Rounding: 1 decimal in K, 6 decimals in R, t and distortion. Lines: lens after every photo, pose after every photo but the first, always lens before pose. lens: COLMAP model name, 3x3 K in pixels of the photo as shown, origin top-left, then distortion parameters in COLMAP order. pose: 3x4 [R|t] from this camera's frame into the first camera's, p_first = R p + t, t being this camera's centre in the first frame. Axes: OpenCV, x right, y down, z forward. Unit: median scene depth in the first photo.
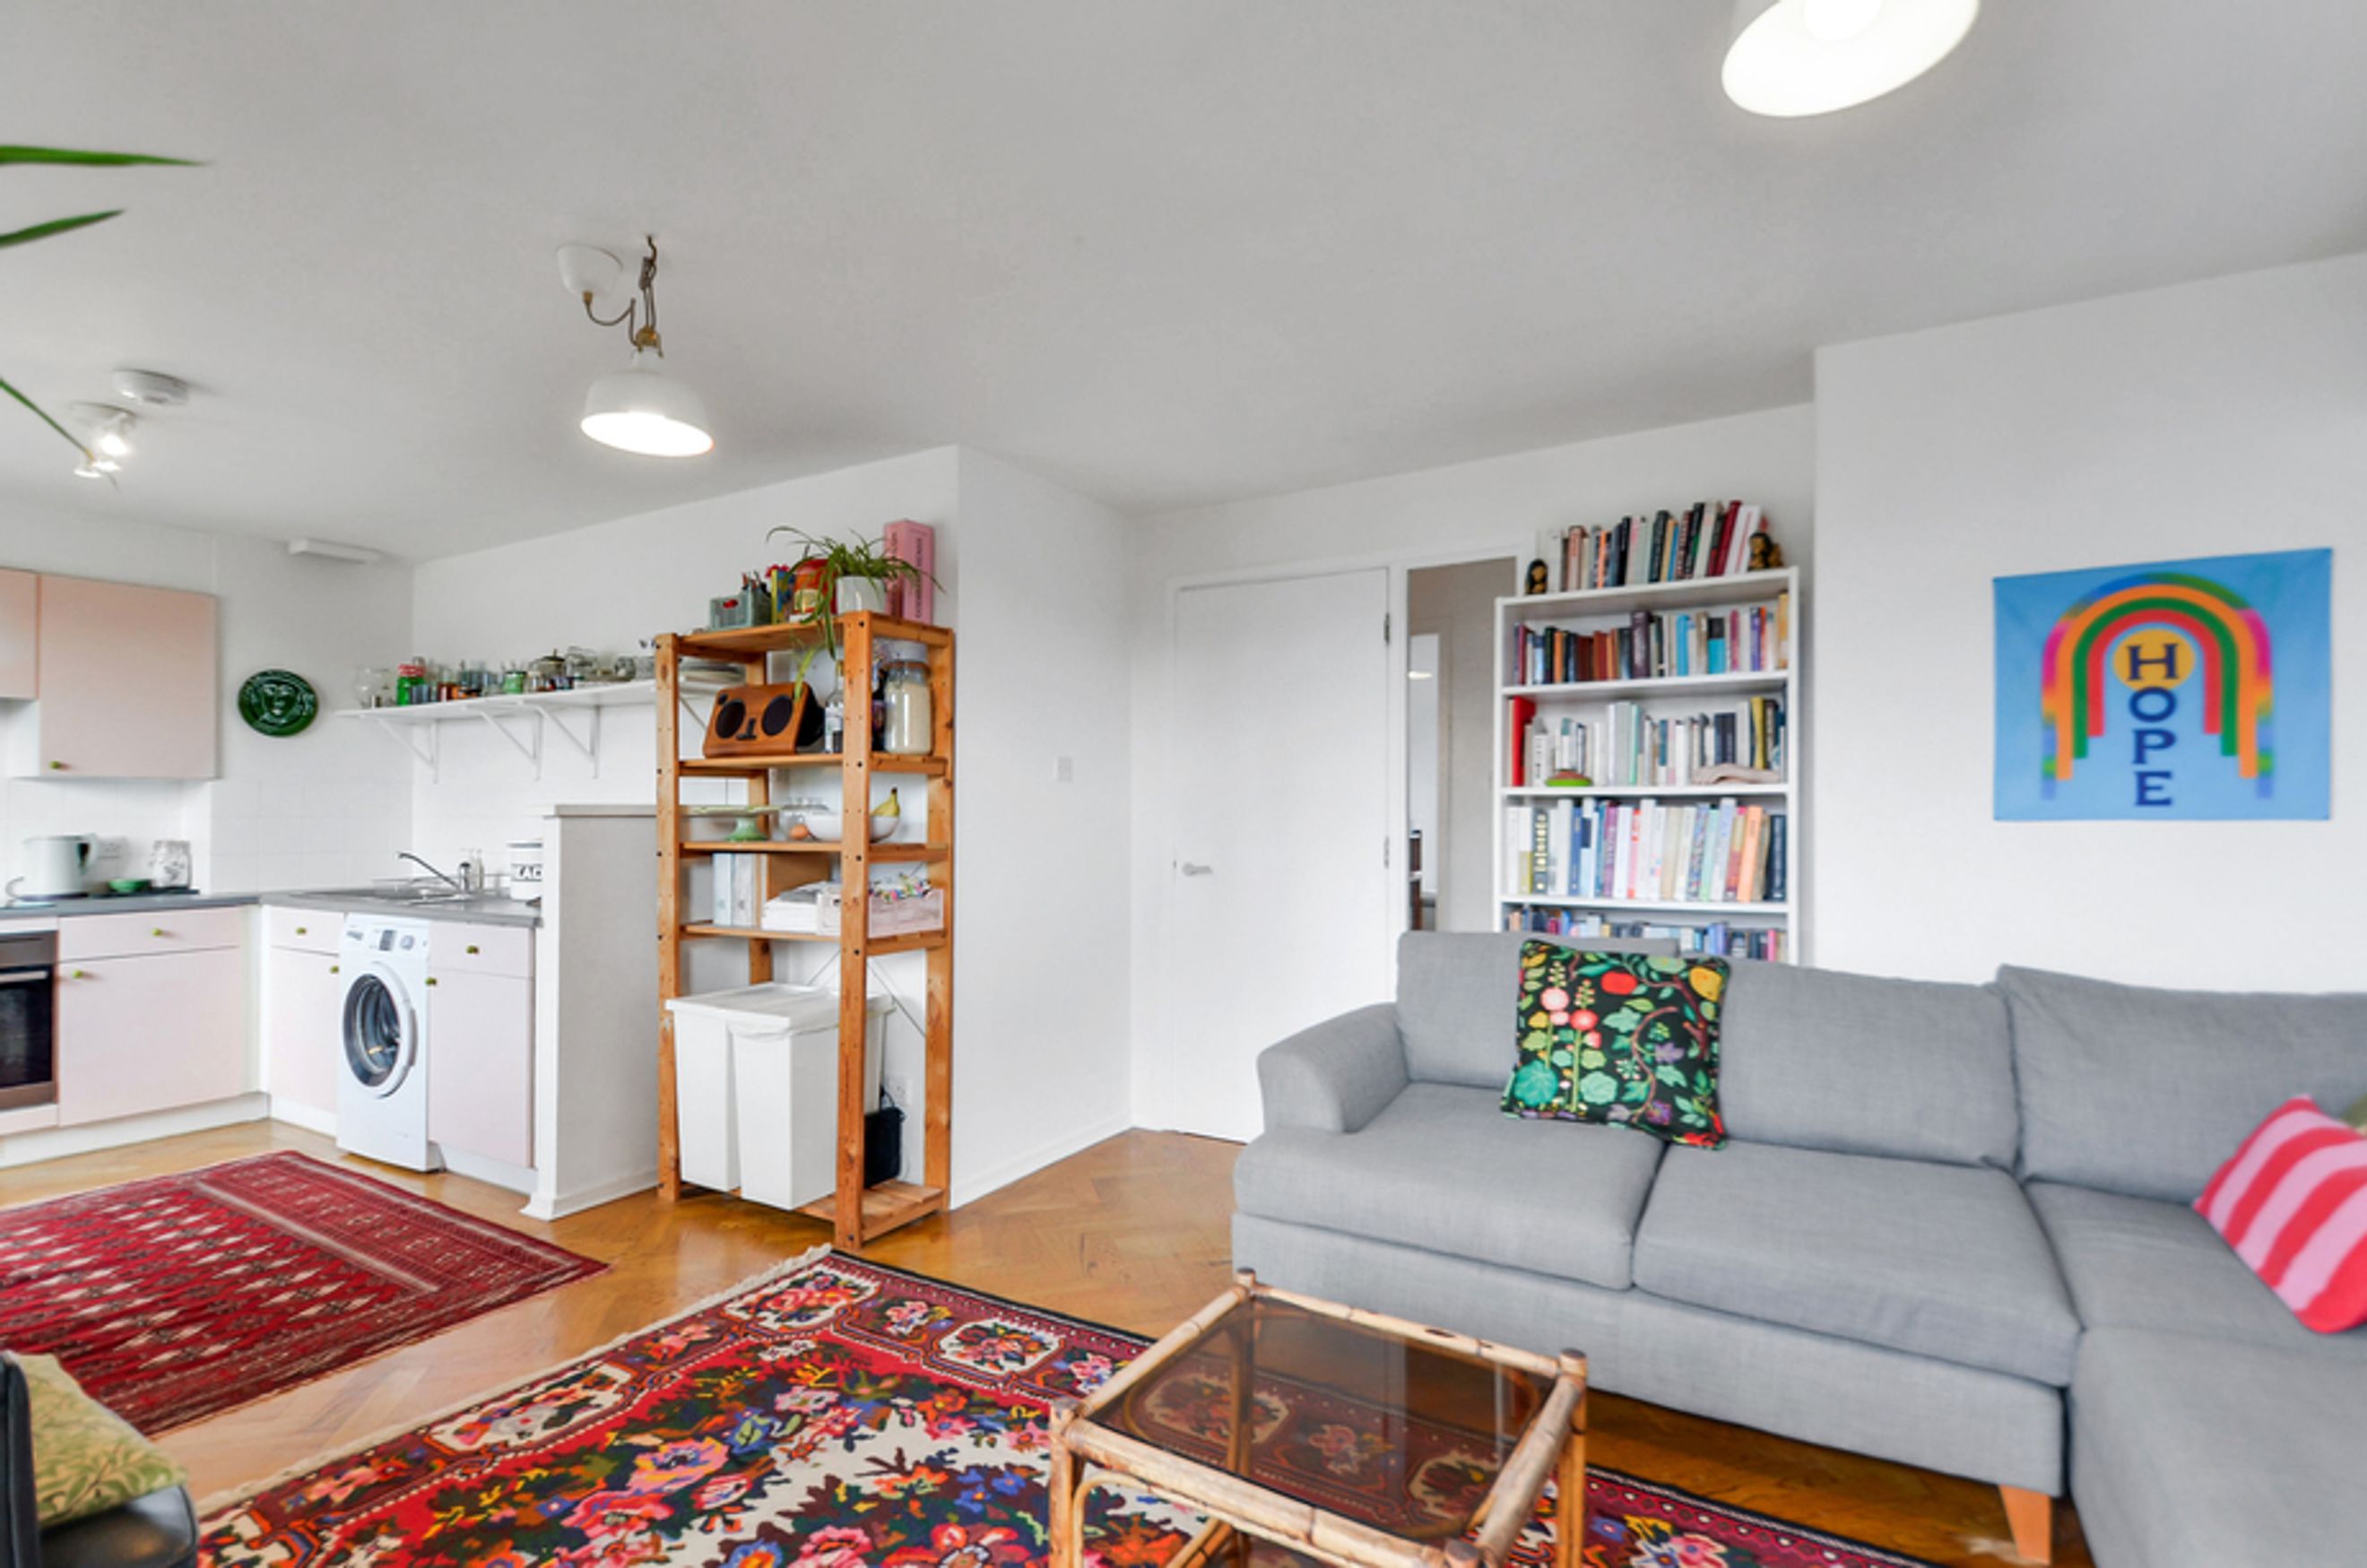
lens RADIAL K [[1101.2, 0, 1293.9], [0, 1101.2, 785.0], [0, 0, 1]] dist [0.018238, -0.012355]
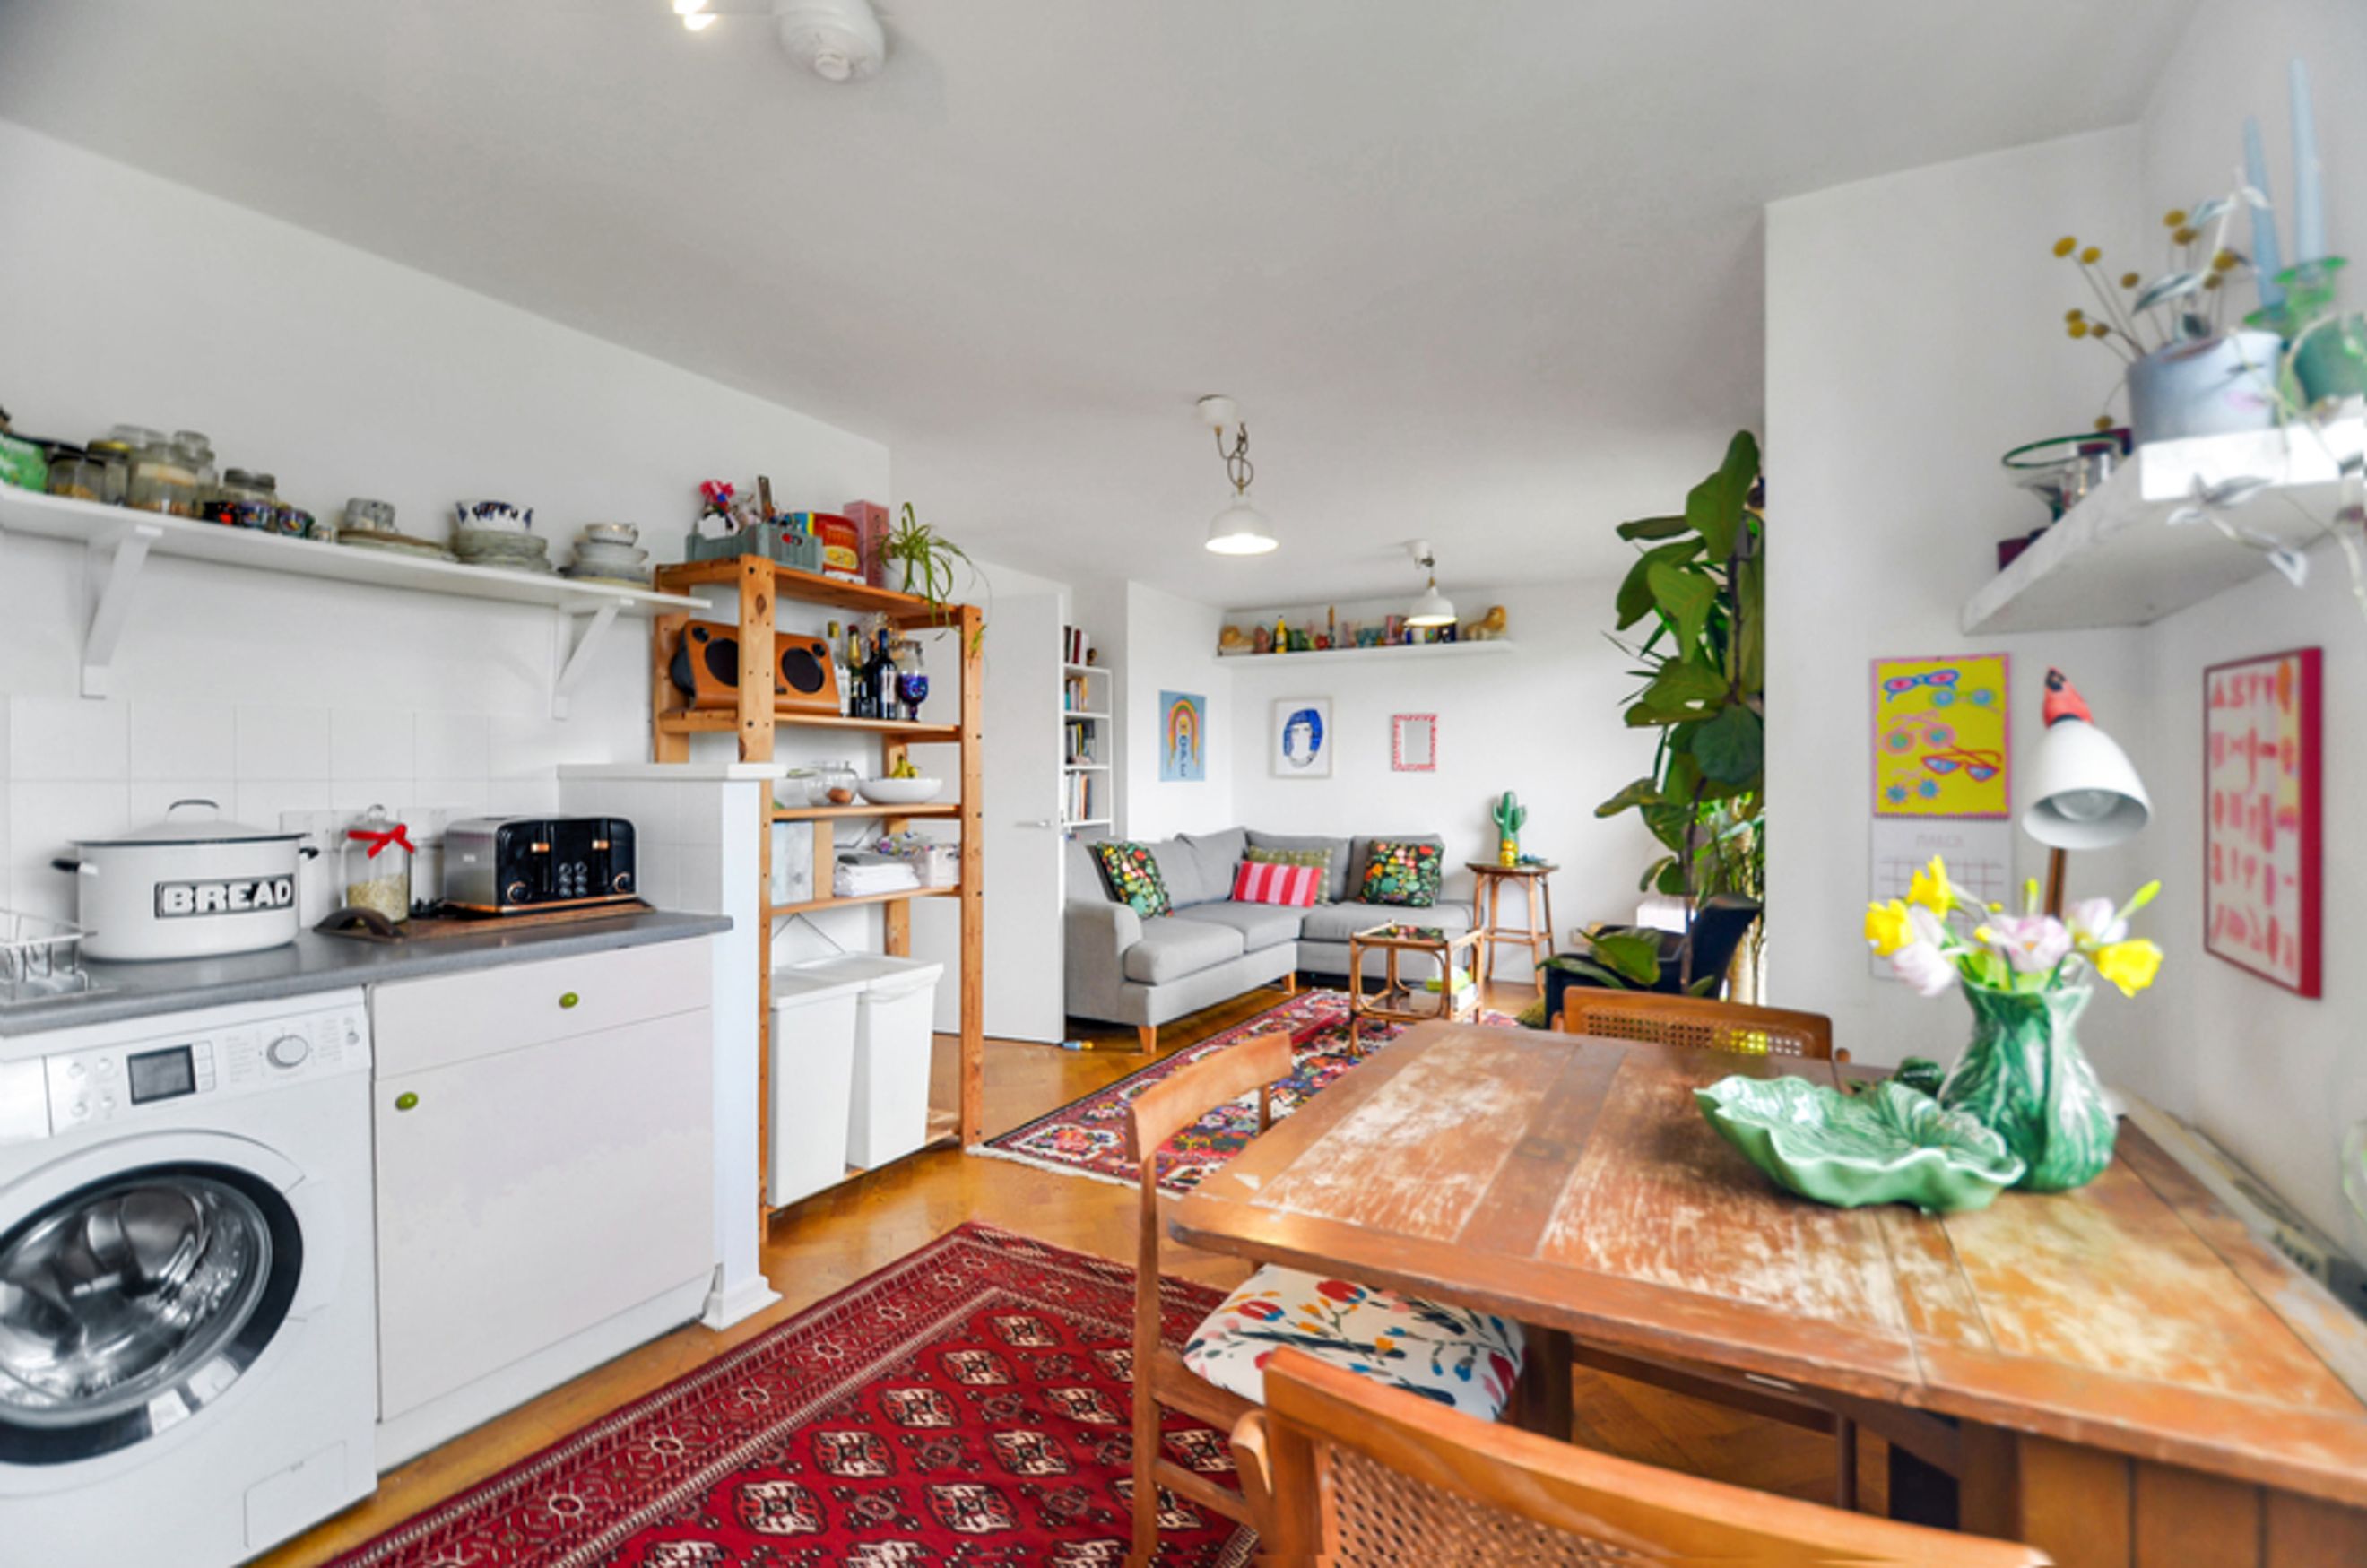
lens RADIAL K [[1001.2, 0, 1172.6], [0, 1001.2, 756.6], [0, 0, 1]] dist [-0.001949, -0.000308]
pose [[0.025043, 0.024220, 0.999393, -1.356439], [-0.021172, 0.999495, -0.023692, 0.022744], [-0.999462, -0.020566, 0.025543, 0.703757]]
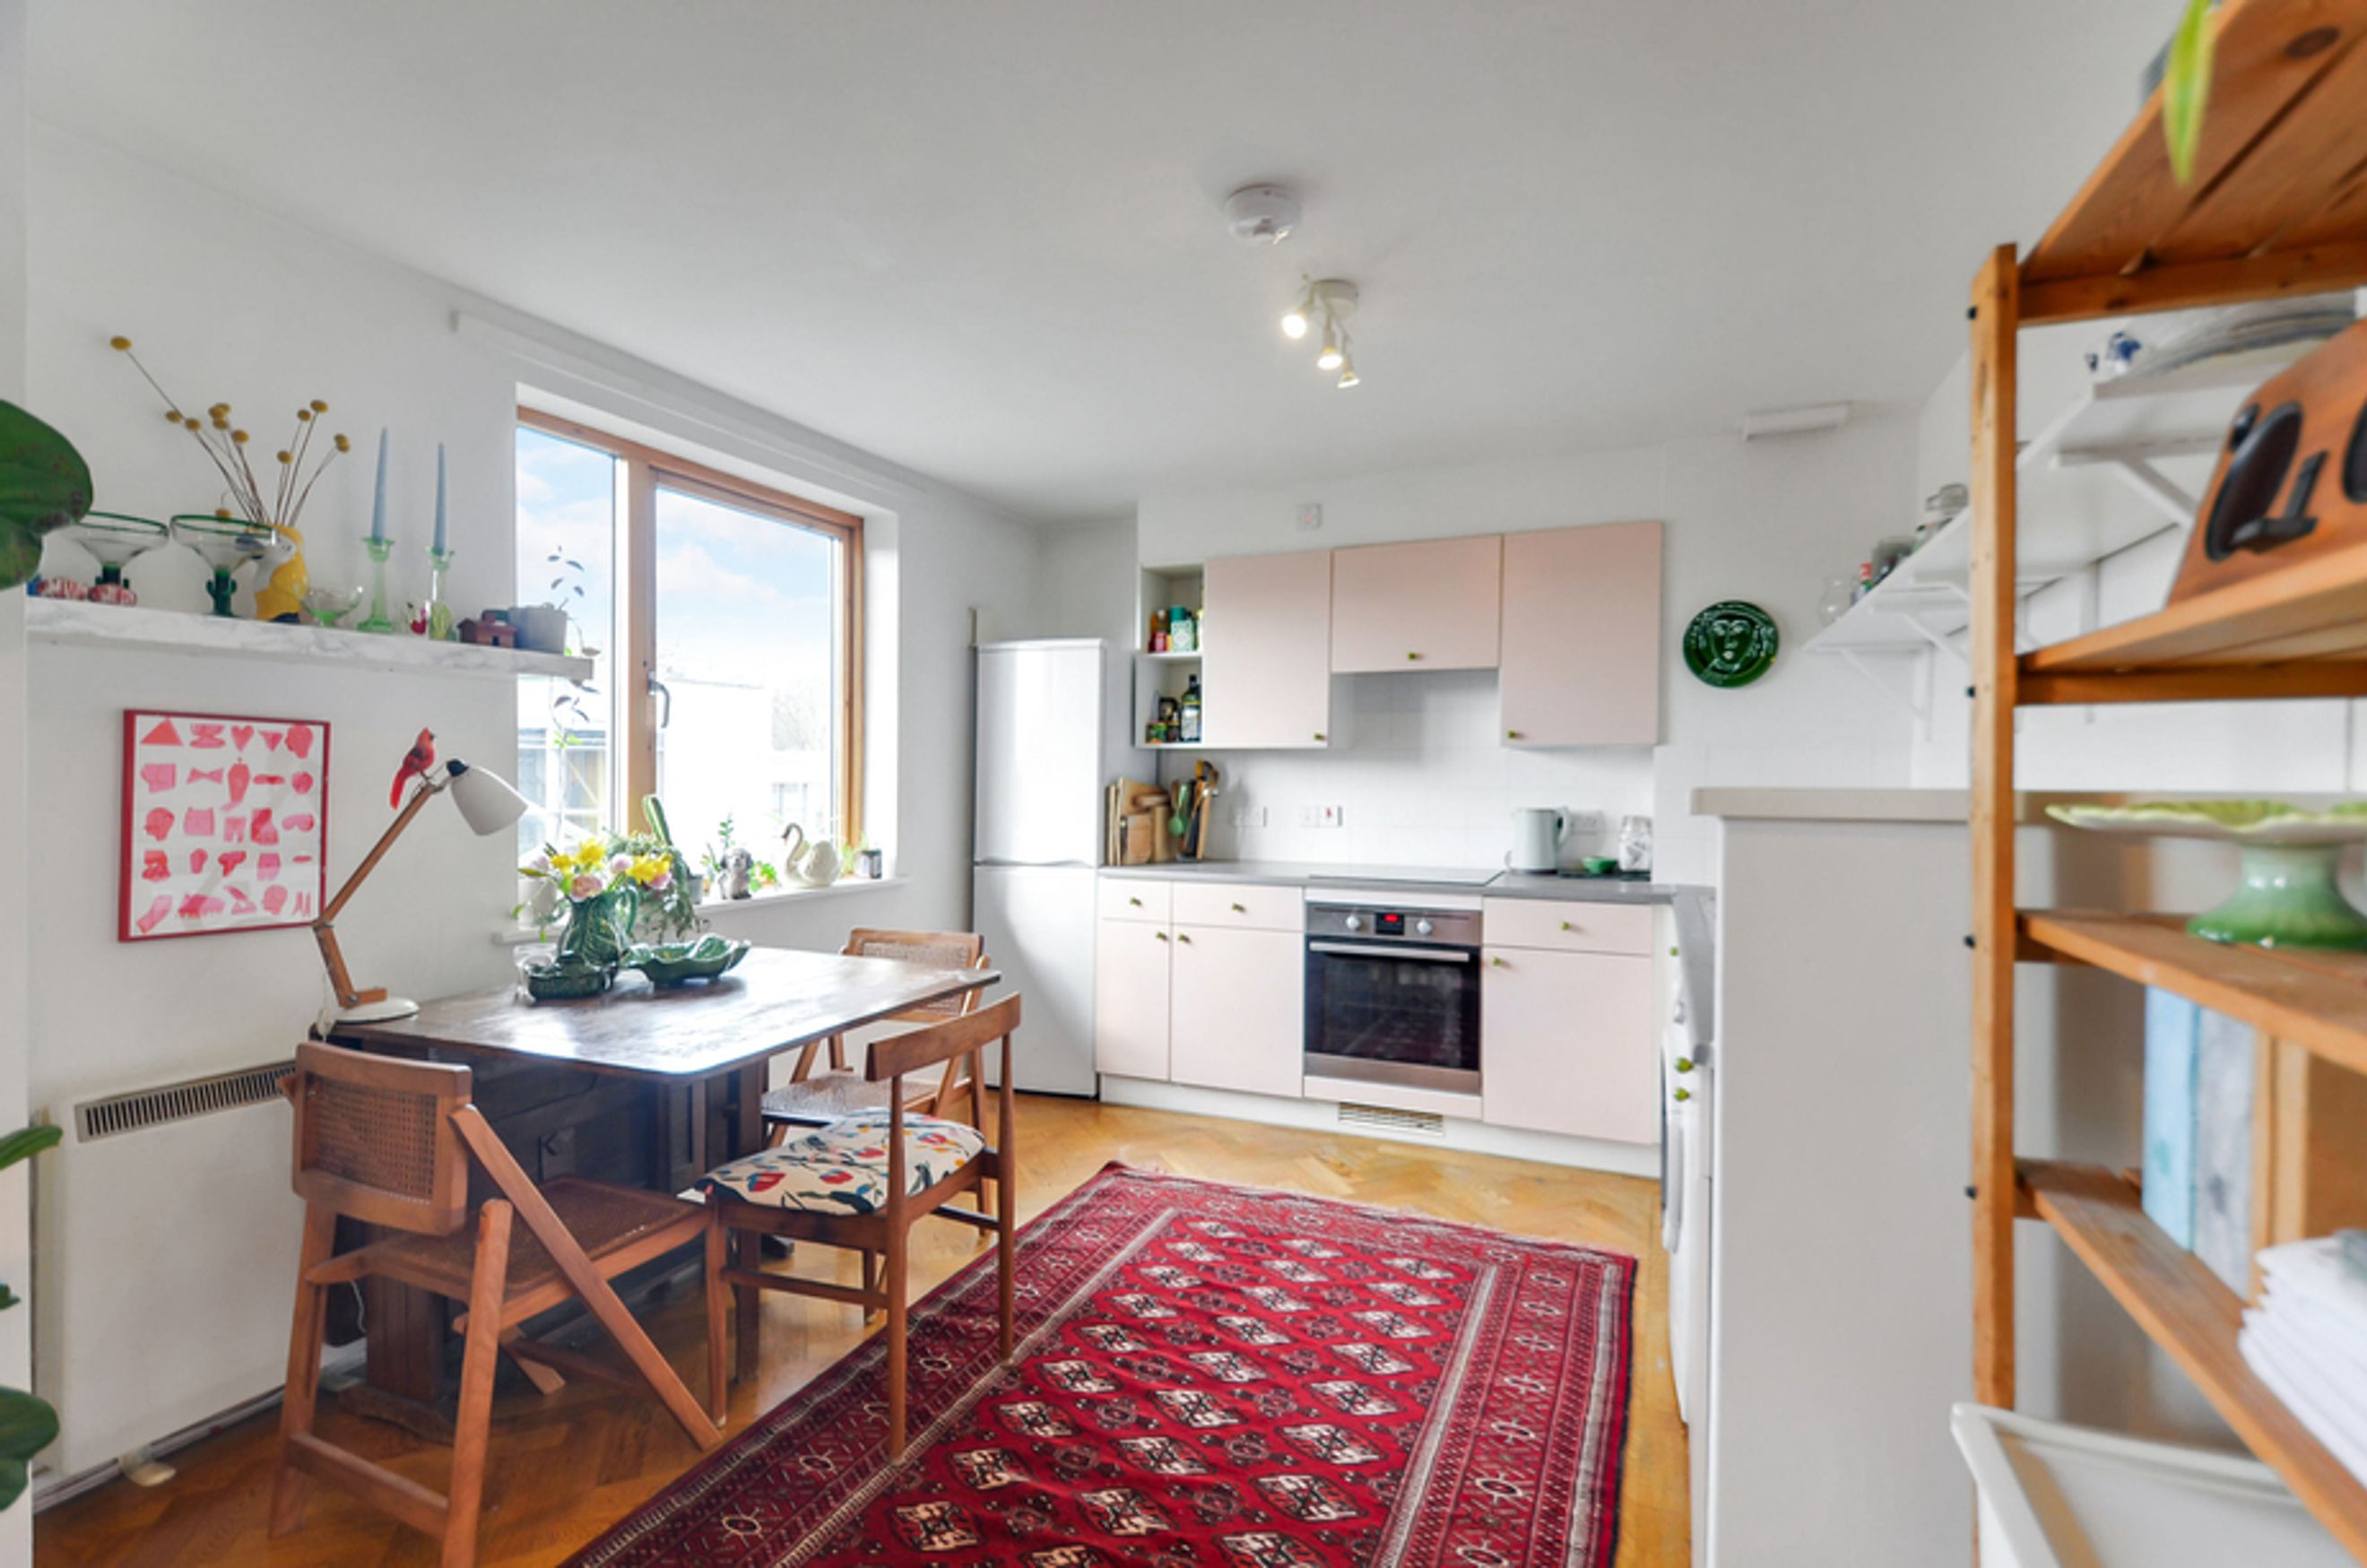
lens RADIAL K [[1061.0, 0, 1186.0], [0, 1061.0, 790.1], [0, 0, 1]] dist [0.035777, -0.000429]
pose [[0.081845, 0.020375, -0.996437, -0.282325], [0.019702, 0.999563, 0.022057, 0.005331], [0.996450, -0.021437, 0.081408, 0.778105]]
